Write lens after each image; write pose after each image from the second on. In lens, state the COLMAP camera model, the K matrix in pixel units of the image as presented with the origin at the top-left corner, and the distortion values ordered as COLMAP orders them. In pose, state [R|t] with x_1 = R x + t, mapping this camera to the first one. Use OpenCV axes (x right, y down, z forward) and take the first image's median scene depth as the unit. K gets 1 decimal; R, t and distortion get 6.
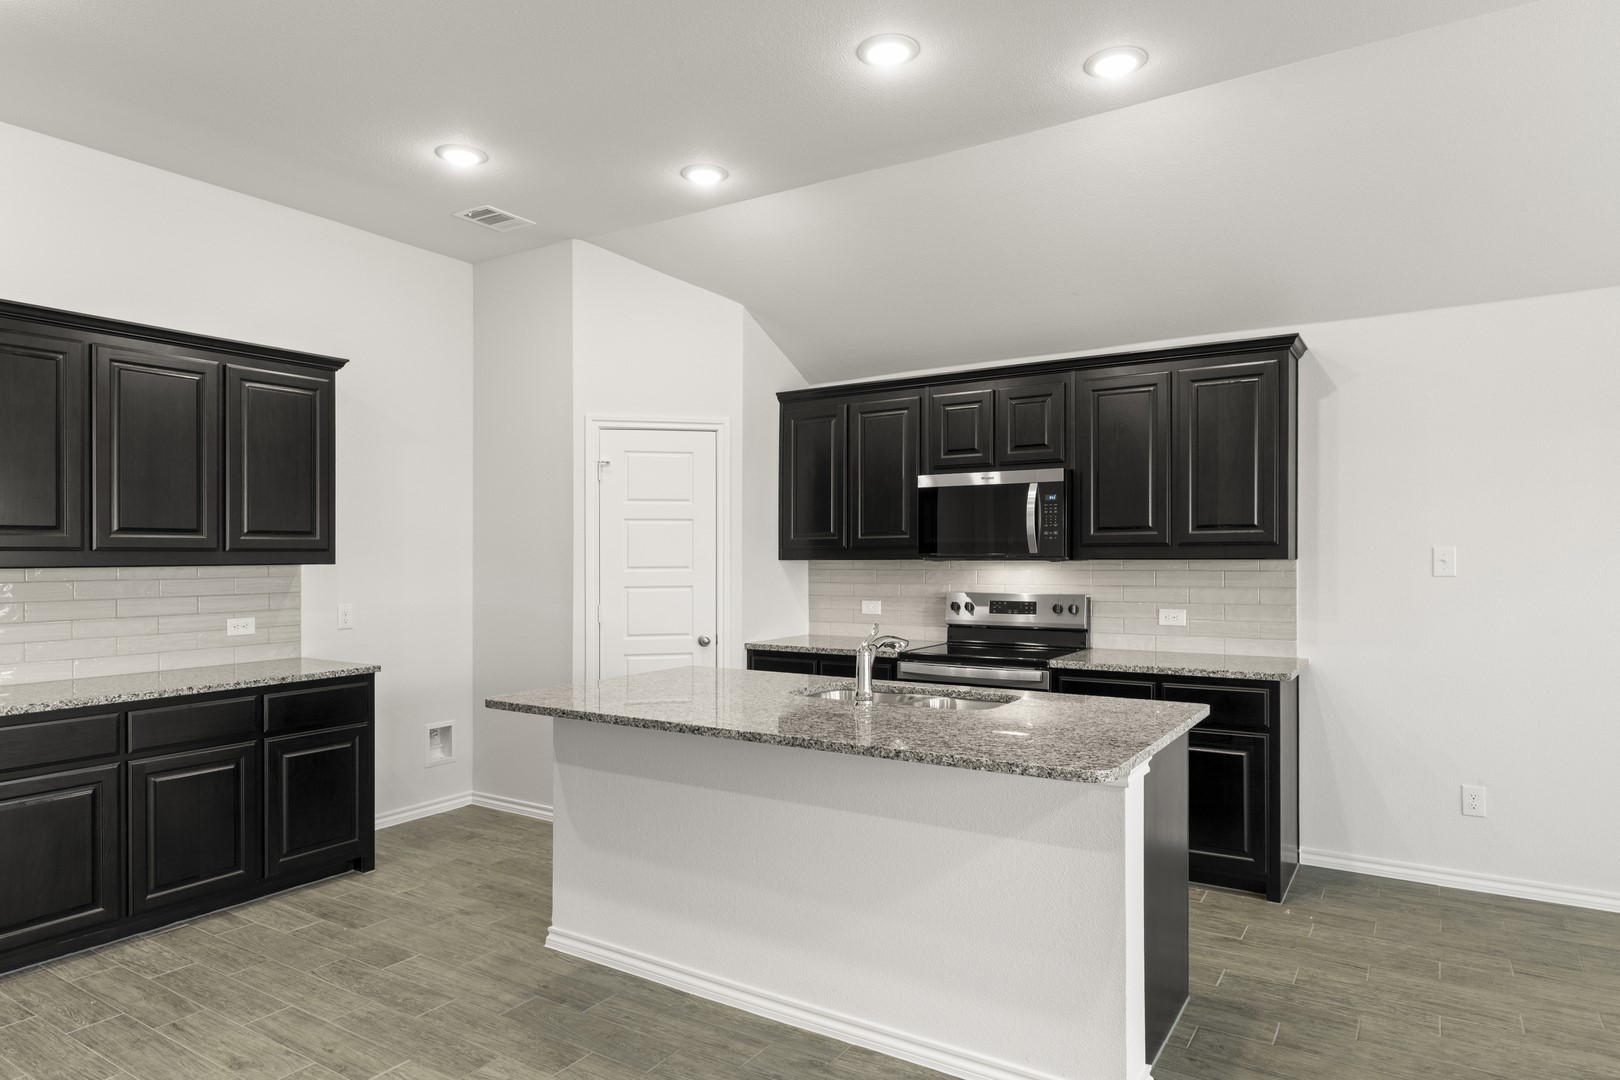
lens RADIAL K [[967.0, 0, 807.9], [0, 967.0, 551.5], [0, 0, 1]] dist [0.006236, 0.001338]
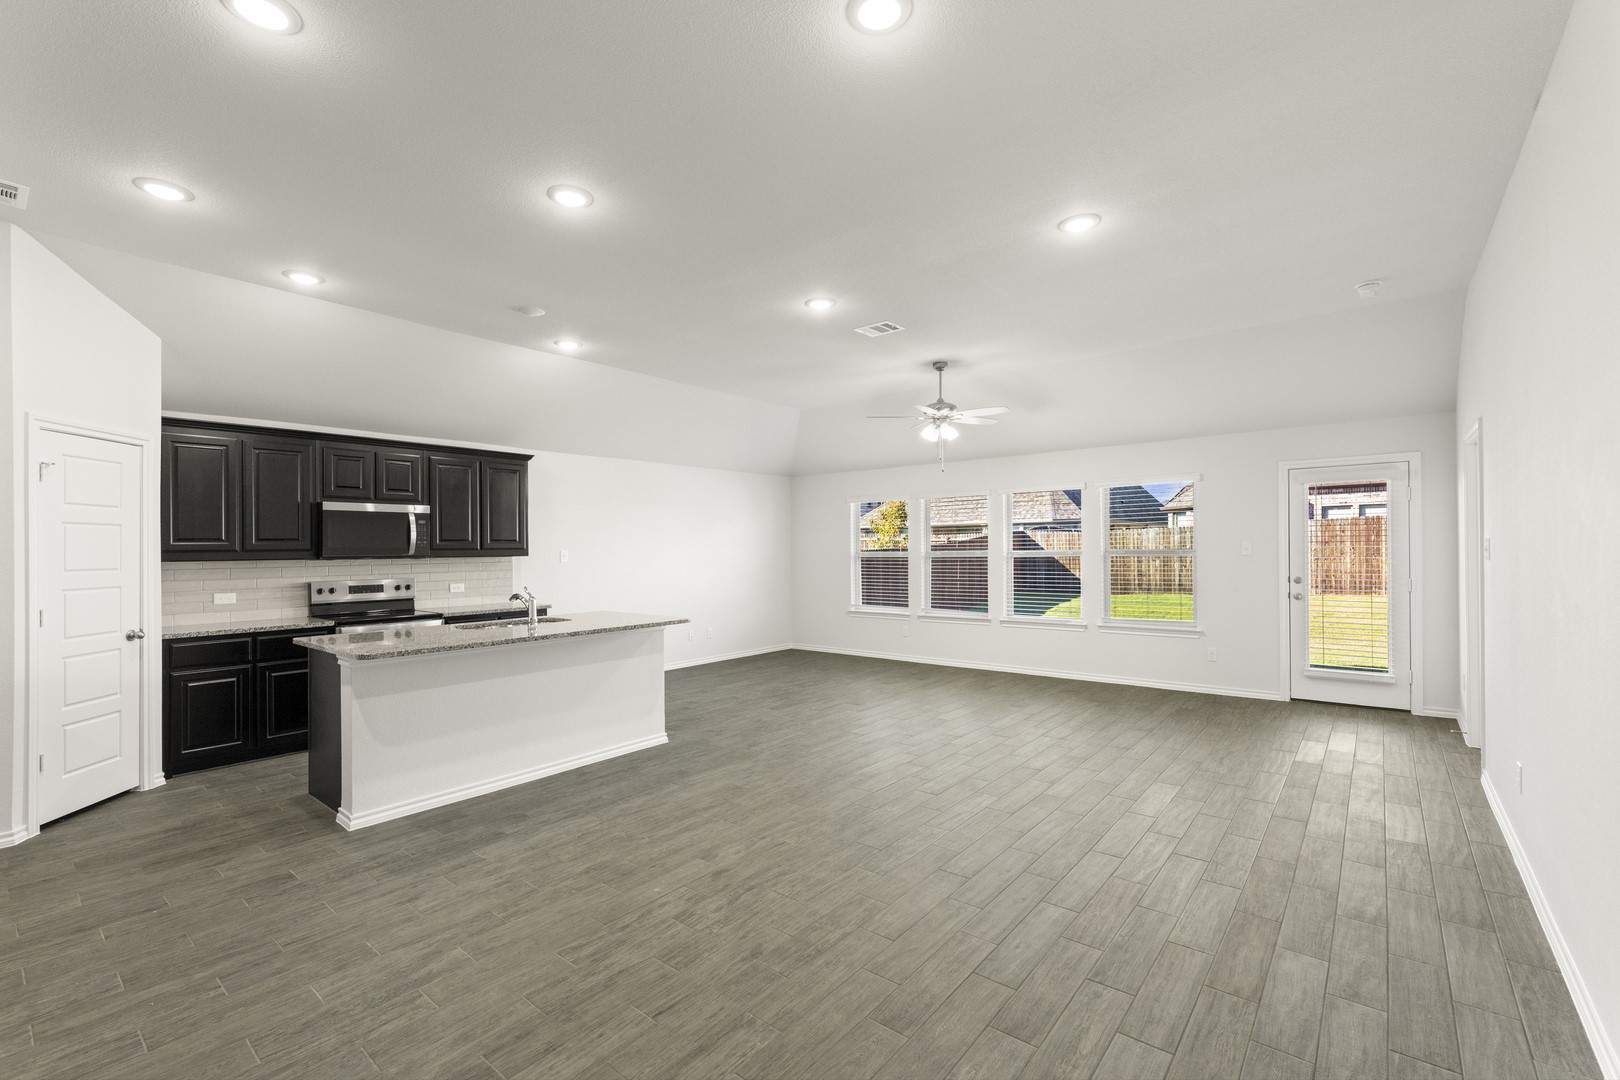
lens RADIAL K [[710.2, 0, 809.8], [0, 710.2, 555.3], [0, 0, 1]] dist [0.000839, 0.000263]
pose [[0.097487, -0.003069, 0.995232, -0.956663], [0.010684, 0.999941, 0.002036, 0.008719], [-0.995179, 0.010435, 0.097514, 0.177135]]
